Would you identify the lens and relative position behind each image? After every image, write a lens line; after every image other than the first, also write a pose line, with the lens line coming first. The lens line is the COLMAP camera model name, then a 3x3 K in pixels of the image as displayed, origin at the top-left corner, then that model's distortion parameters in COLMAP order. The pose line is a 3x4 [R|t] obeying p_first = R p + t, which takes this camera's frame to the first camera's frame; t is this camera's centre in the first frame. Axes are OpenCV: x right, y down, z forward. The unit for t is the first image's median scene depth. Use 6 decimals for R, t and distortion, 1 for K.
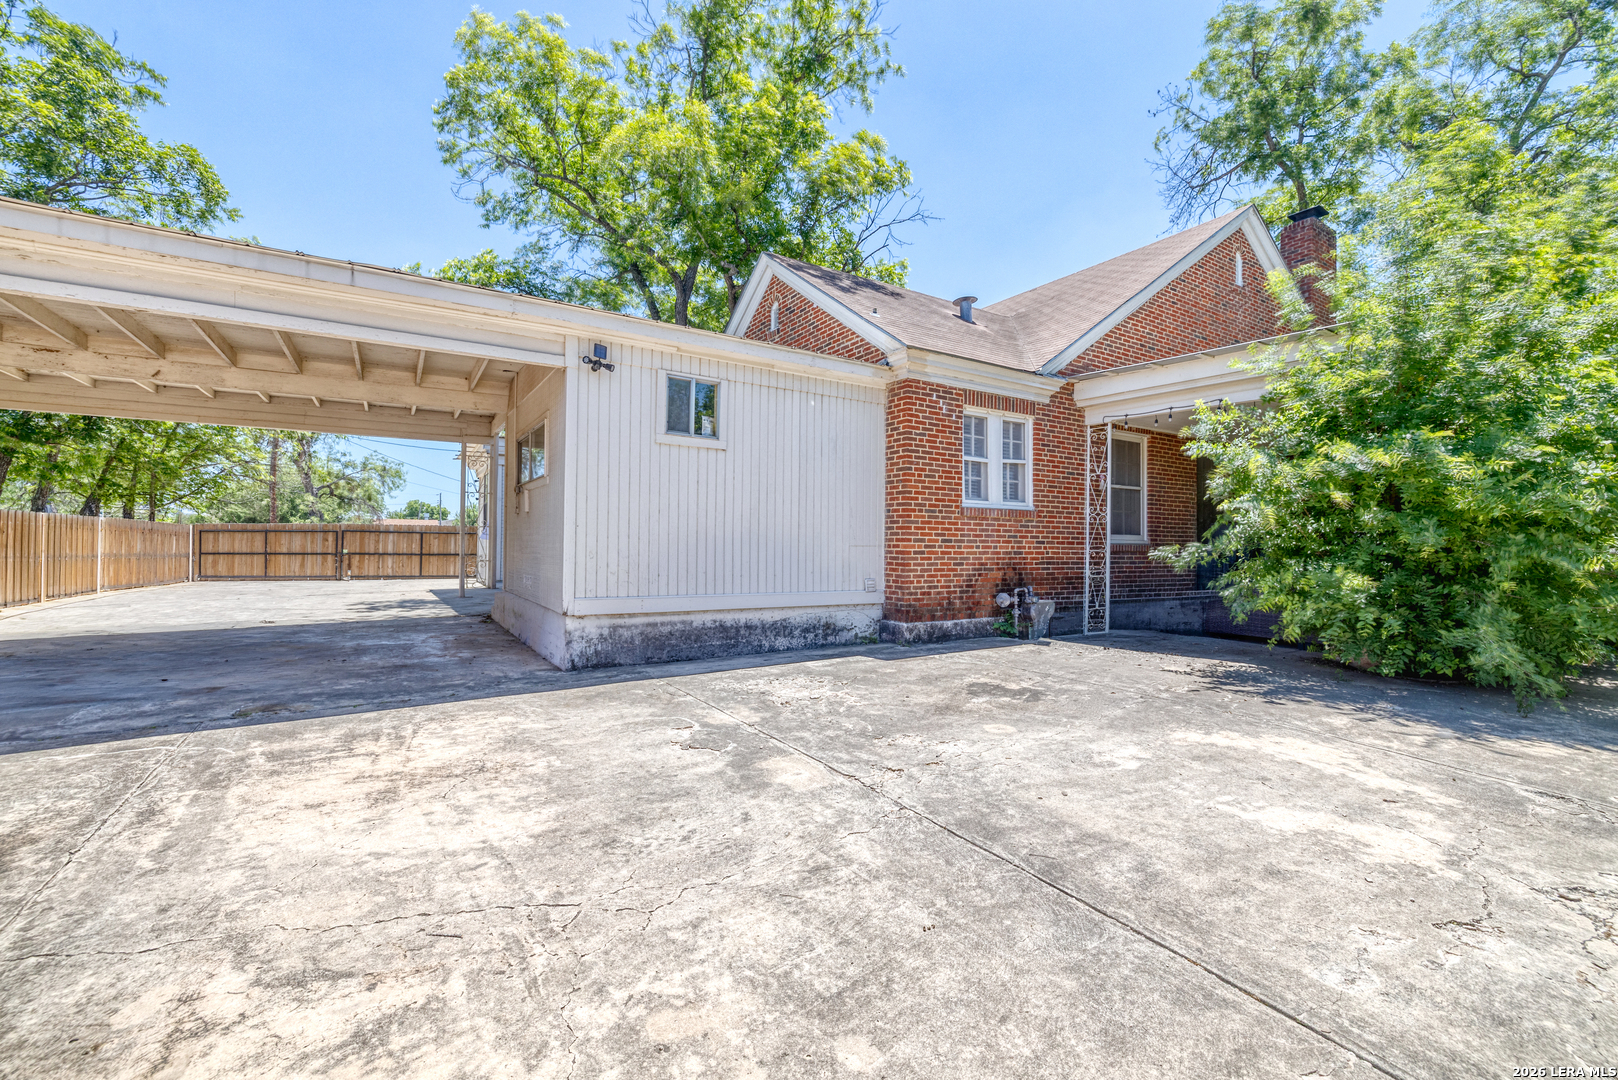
lens RADIAL K [[679.0, 0, 811.1], [0, 679.0, 536.1], [0, 0, 1]] dist [0.000508, -0.000177]
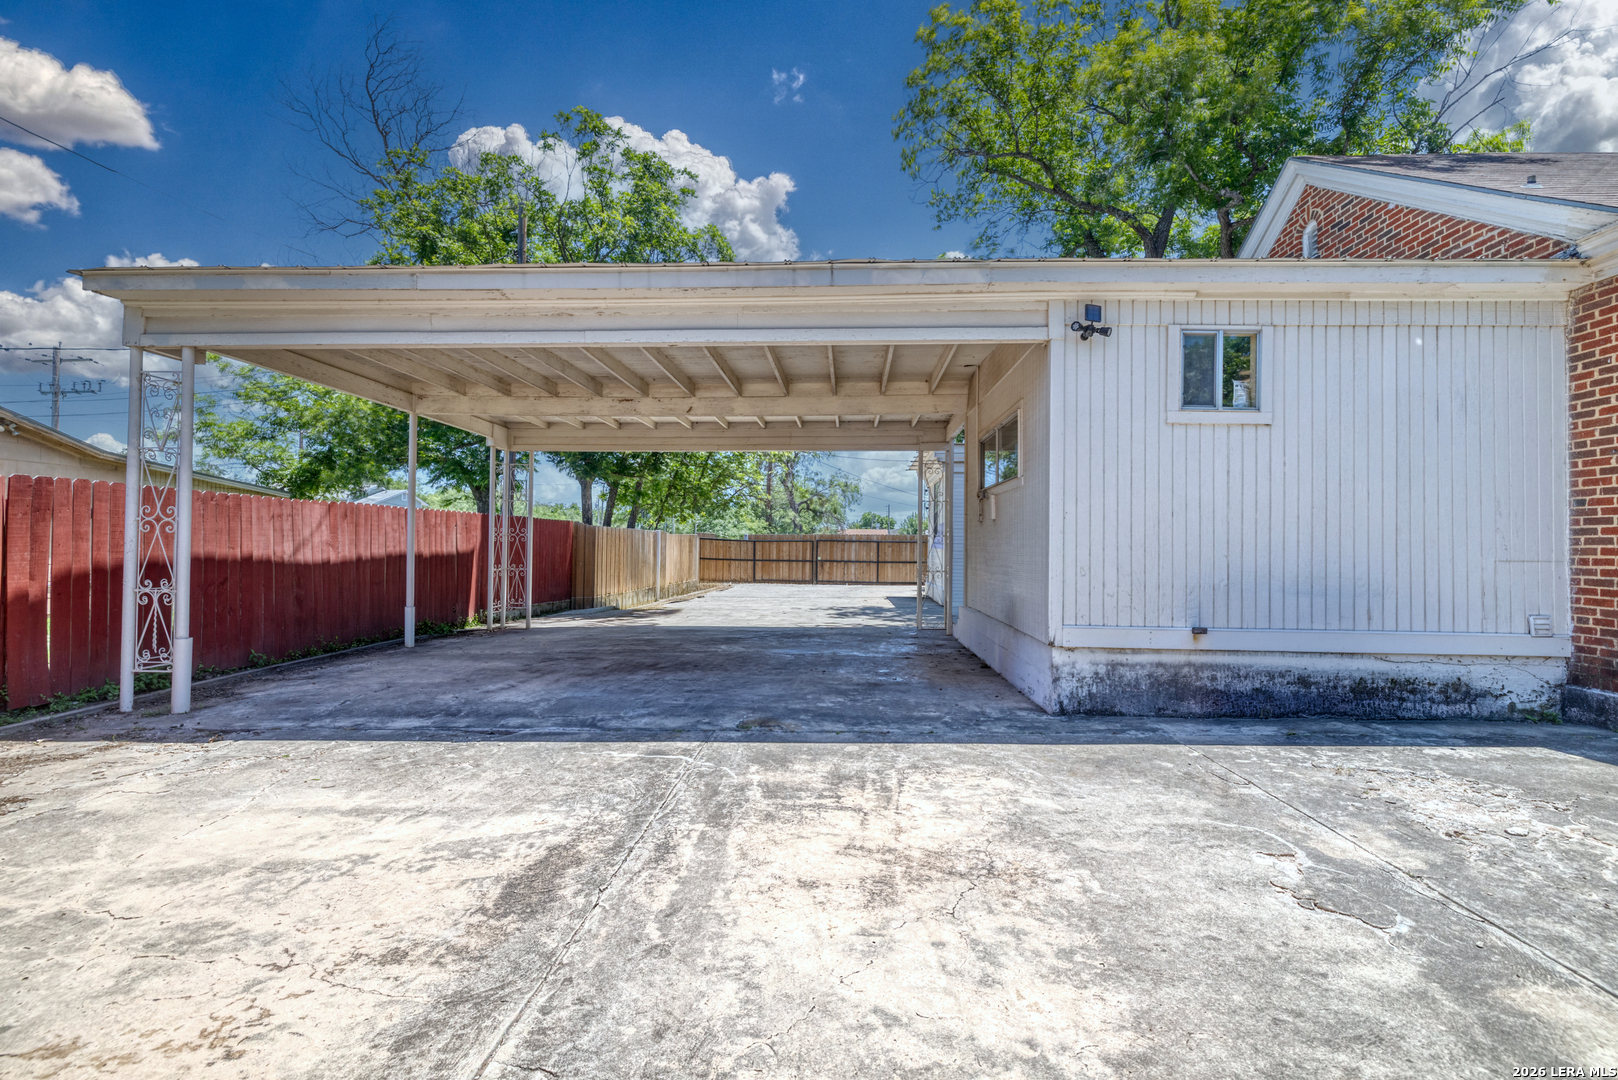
lens RADIAL K [[693.9, 0, 815.9], [0, 693.9, 534.5], [0, 0, 1]] dist [-0.001234, -0.000149]
pose [[0.824040, -0.012596, -0.566392, -0.113393], [0.005907, 0.999889, -0.013642, -0.005848], [0.566501, 0.007896, 0.824023, 0.145623]]
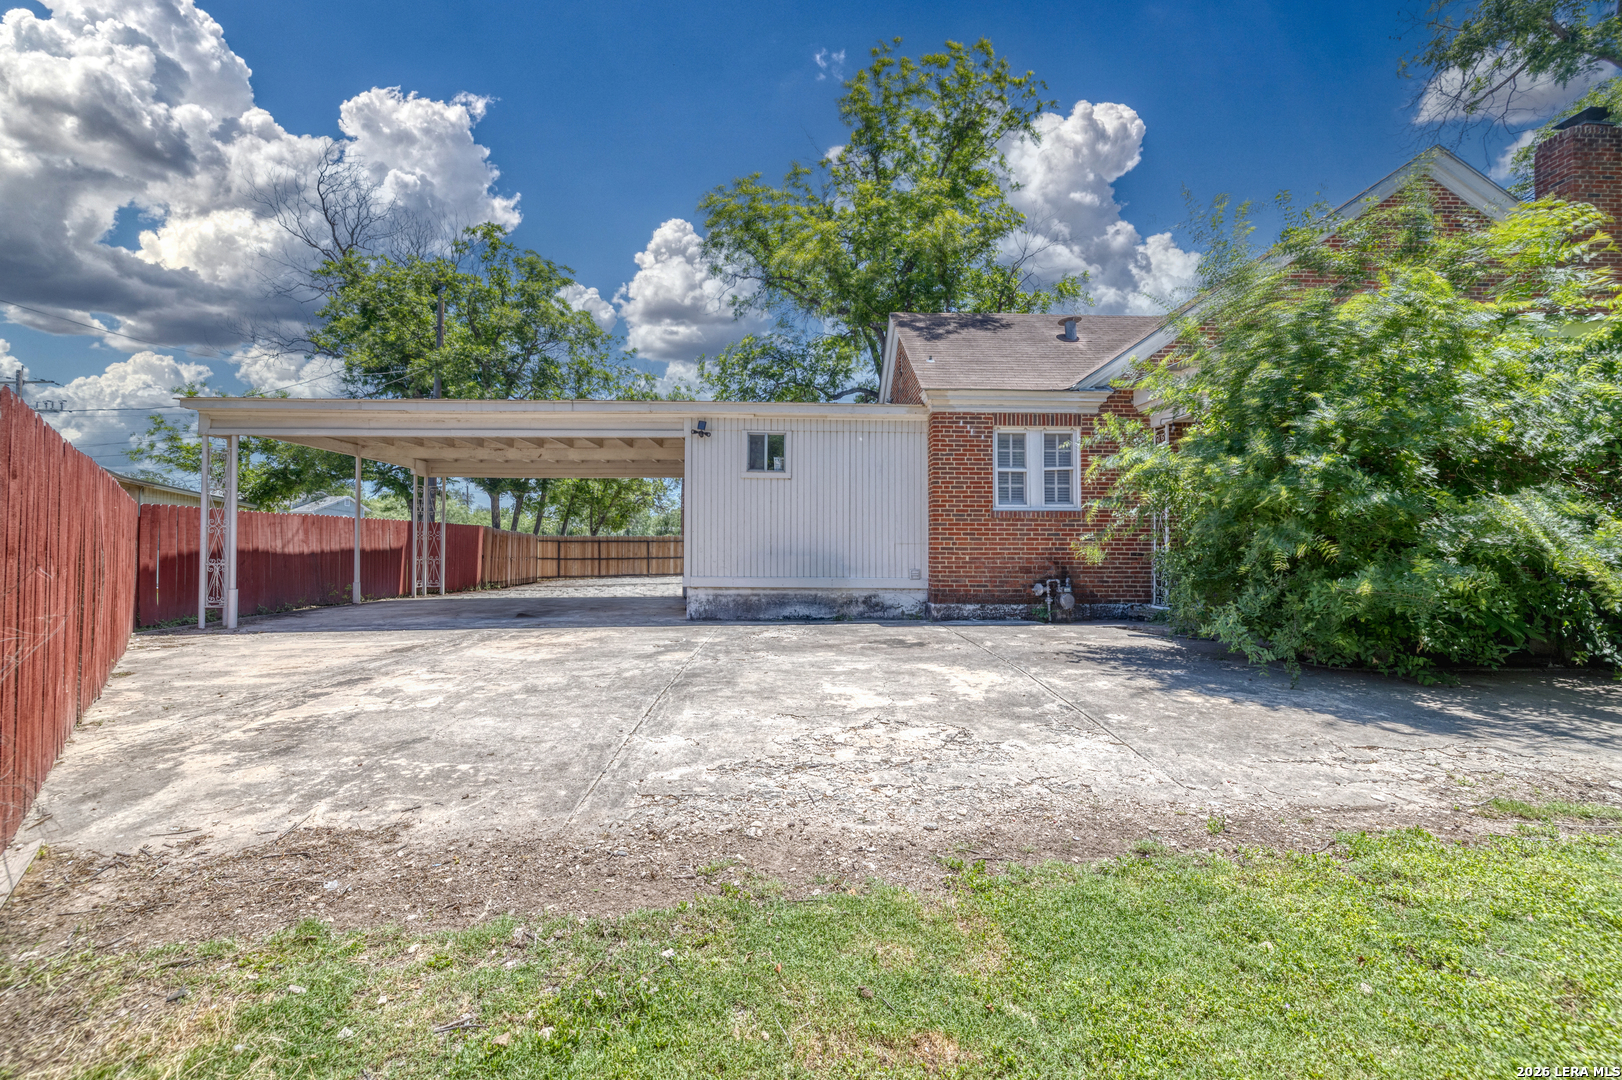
lens RADIAL K [[680.7, 0, 813.1], [0, 680.7, 536.1], [0, 0, 1]] dist [0.000508, -0.000177]
pose [[0.859533, -0.017885, -0.510767, 0.693132], [0.012358, 0.999823, -0.014214, 0.018930], [0.510930, 0.005905, 0.859602, -0.248191]]
